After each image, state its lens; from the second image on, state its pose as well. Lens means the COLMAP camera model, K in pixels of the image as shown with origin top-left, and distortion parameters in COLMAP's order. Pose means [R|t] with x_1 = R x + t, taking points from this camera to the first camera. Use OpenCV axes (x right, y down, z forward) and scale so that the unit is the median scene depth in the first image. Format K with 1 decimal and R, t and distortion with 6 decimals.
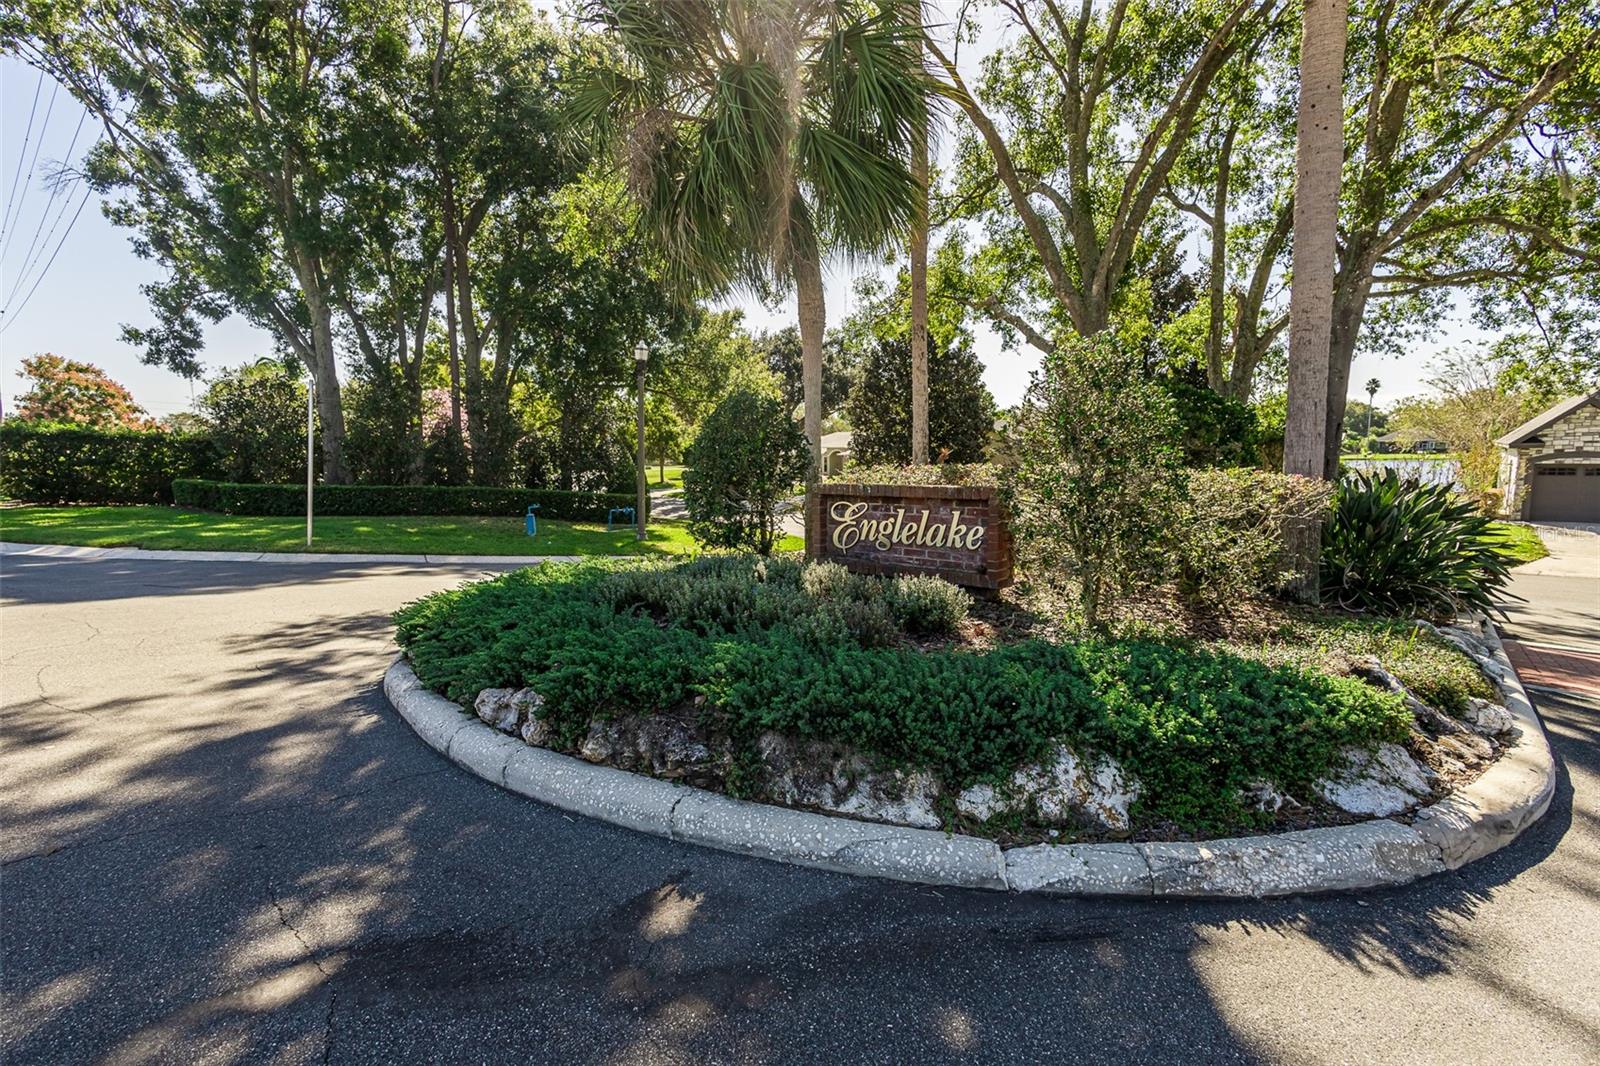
lens RADIAL K [[729.9, 0, 799.4], [0, 729.9, 533.3], [0, 0, 1]] dist [0.009745, -0.000009]
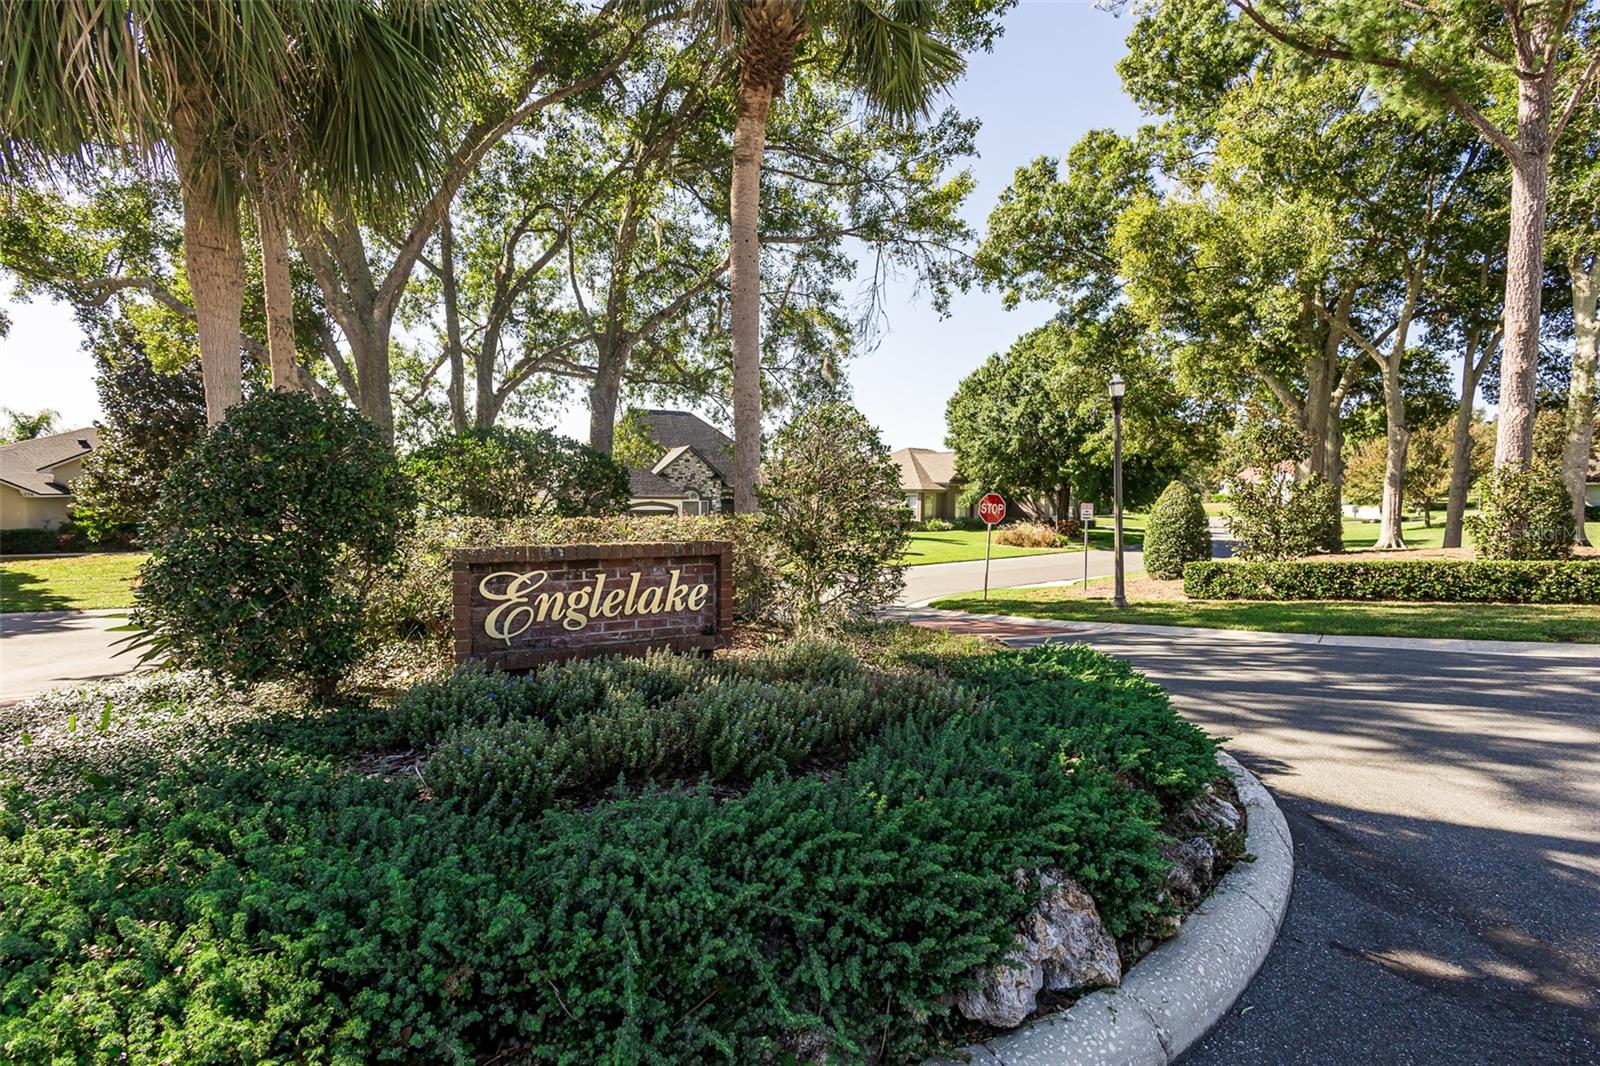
lens RADIAL K [[729.9, 0, 799.5], [0, 729.9, 527.4], [0, 0, 1]] dist [0.009745, -0.000009]
pose [[0.347986, -0.027854, 0.937086, -0.541477], [0.088992, 0.996026, -0.003442, -0.063178], [-0.933266, 0.084591, 0.349082, 0.524793]]
